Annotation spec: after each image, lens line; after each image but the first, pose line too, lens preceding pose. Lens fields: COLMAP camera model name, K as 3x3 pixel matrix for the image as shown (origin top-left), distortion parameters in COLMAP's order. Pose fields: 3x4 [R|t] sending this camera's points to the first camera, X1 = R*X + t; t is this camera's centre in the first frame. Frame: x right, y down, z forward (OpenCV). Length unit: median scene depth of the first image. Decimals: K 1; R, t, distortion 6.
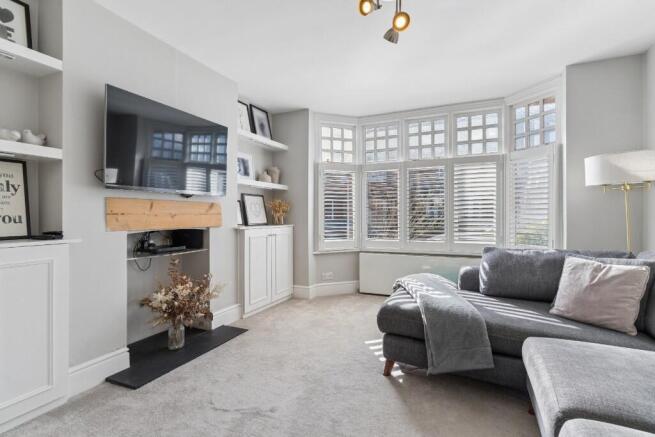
lens RADIAL K [[312.8, 0, 328.3], [0, 312.8, 216.2], [0, 0, 1]] dist [0.005771, -0.001371]
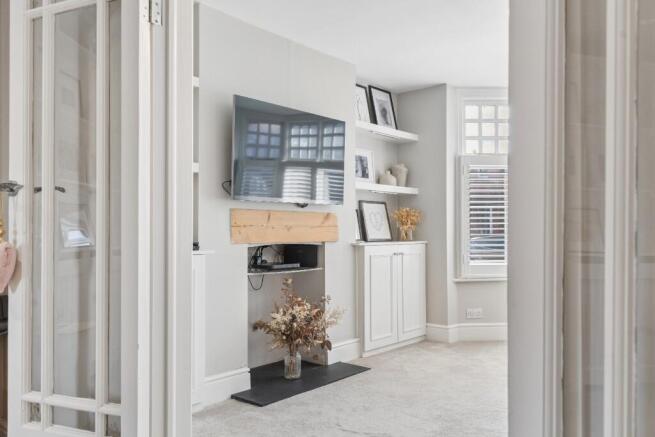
lens RADIAL K [[509.0, 0, 327.1], [0, 509.0, 223.2], [0, 0, 1]] dist [0.020618, -0.002750]
pose [[0.954053, -0.007823, -0.299536, 0.035171], [0.001965, 0.999801, -0.019855, 0.011354], [0.299631, 0.018354, 0.953879, -0.295417]]
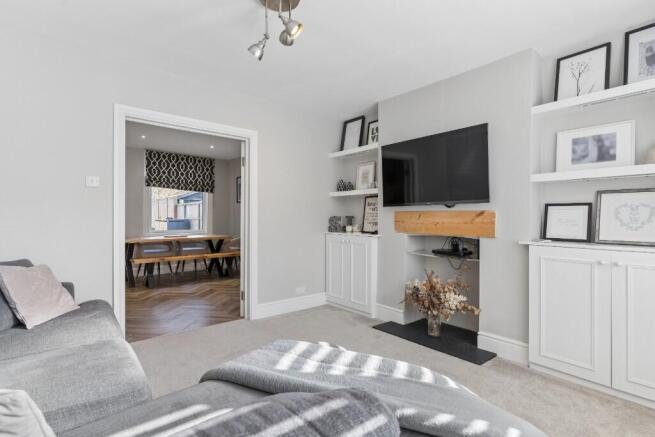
lens RADIAL K [[312.5, 0, 330.0], [0, 312.5, 217.1], [0, 0, 1]] dist [-0.003566, -0.000365]
pose [[-0.427014, -0.006235, -0.904224, 0.634313], [-0.009972, 0.999948, -0.002186, -0.017854], [0.904190, 0.008084, -0.427054, 0.970453]]
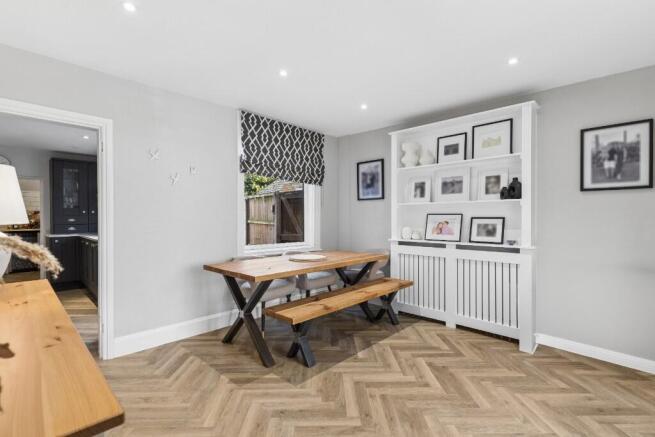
lens RADIAL K [[312.8, 0, 325.2], [0, 312.8, 219.0], [0, 0, 1]] dist [0.005771, -0.001371]
pose [[-0.348581, 0.008128, -0.937243, 0.322335], [-0.006118, 0.999921, 0.010947, -0.048898], [0.937259, 0.009550, -0.348504, -0.284708]]
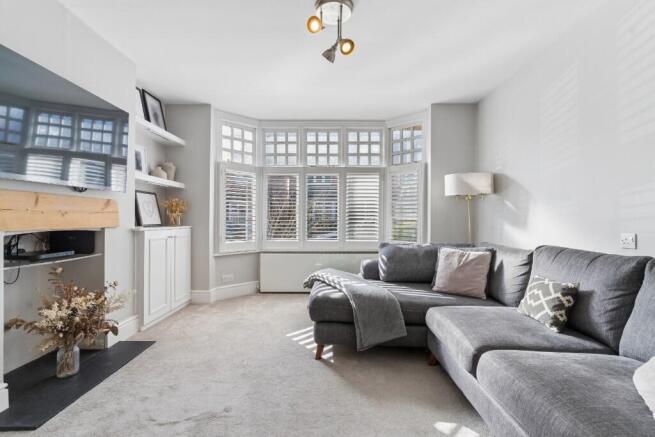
lens RADIAL K [[312.8, 0, 320.8], [0, 312.8, 218.6], [0, 0, 1]] dist [0.005771, -0.001371]
pose [[0.916414, 0.007043, 0.400170, -0.178311], [-0.006157, 0.999975, -0.003500, 0.009118], [-0.400185, 0.000744, 0.916434, -0.015657]]
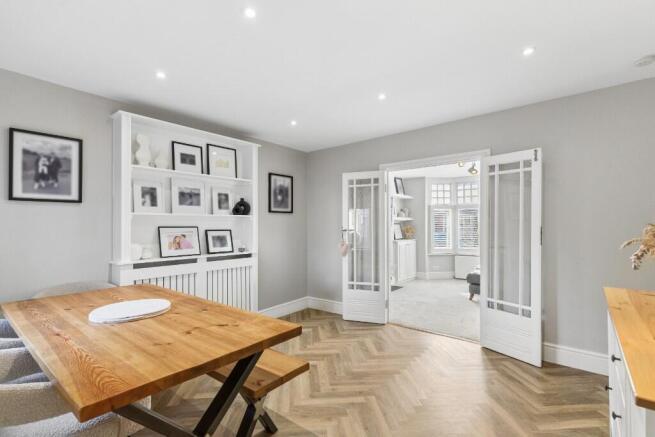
lens RADIAL K [[312.8, 0, 326.6], [0, 312.8, 221.1], [0, 0, 1]] dist [0.005771, -0.001371]
pose [[0.966487, -0.006679, -0.256627, -0.202100], [0.000976, 0.999750, -0.022345, -0.052359], [0.256712, 0.021346, 0.966252, -1.245008]]
